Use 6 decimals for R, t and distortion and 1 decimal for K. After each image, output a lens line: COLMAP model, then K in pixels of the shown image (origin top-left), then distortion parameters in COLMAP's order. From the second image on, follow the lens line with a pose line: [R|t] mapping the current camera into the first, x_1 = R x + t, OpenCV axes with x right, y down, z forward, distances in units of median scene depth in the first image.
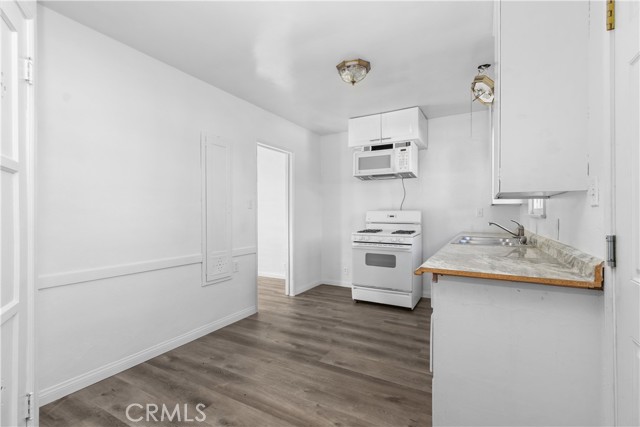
lens RADIAL K [[297.0, 0, 313.7], [0, 297.0, 214.5], [0, 0, 1]] dist [-0.000202, -0.000061]
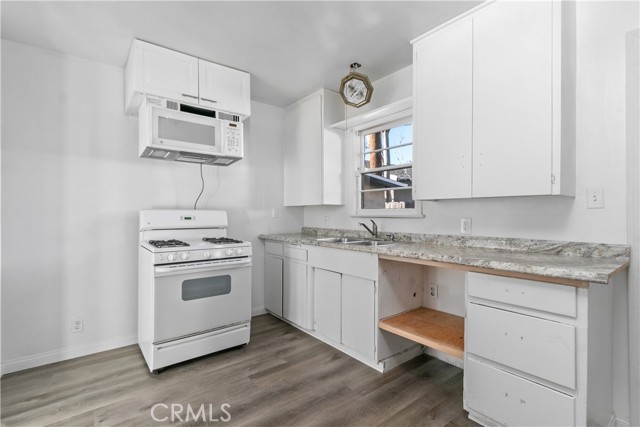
lens RADIAL K [[297.0, 0, 313.7], [0, 297.0, 214.5], [0, 0, 1]] dist [-0.000202, -0.000061]
pose [[0.371015, 0.001538, 0.928626, -0.302982], [0.003005, 0.999991, -0.002856, -0.000109], [-0.928622, 0.003850, 0.371007, 0.588296]]
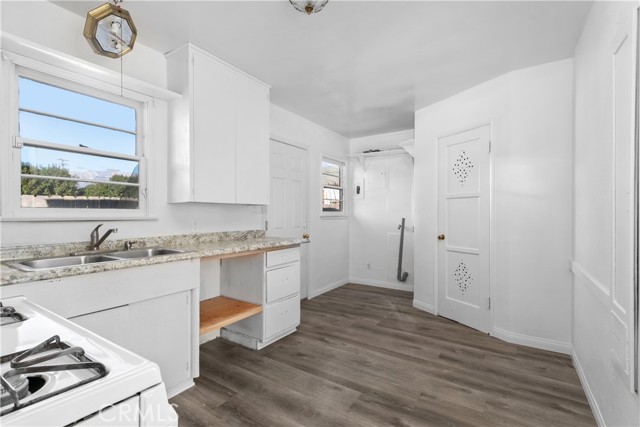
lens RADIAL K [[297.0, 0, 313.7], [0, 297.0, 214.5], [0, 0, 1]] dist [-0.000202, -0.000061]
pose [[-0.997546, 0.007479, 0.069618, 0.062109], [0.007897, 0.999952, 0.005722, -0.006542], [-0.069572, 0.006257, -0.997557, 1.272469]]
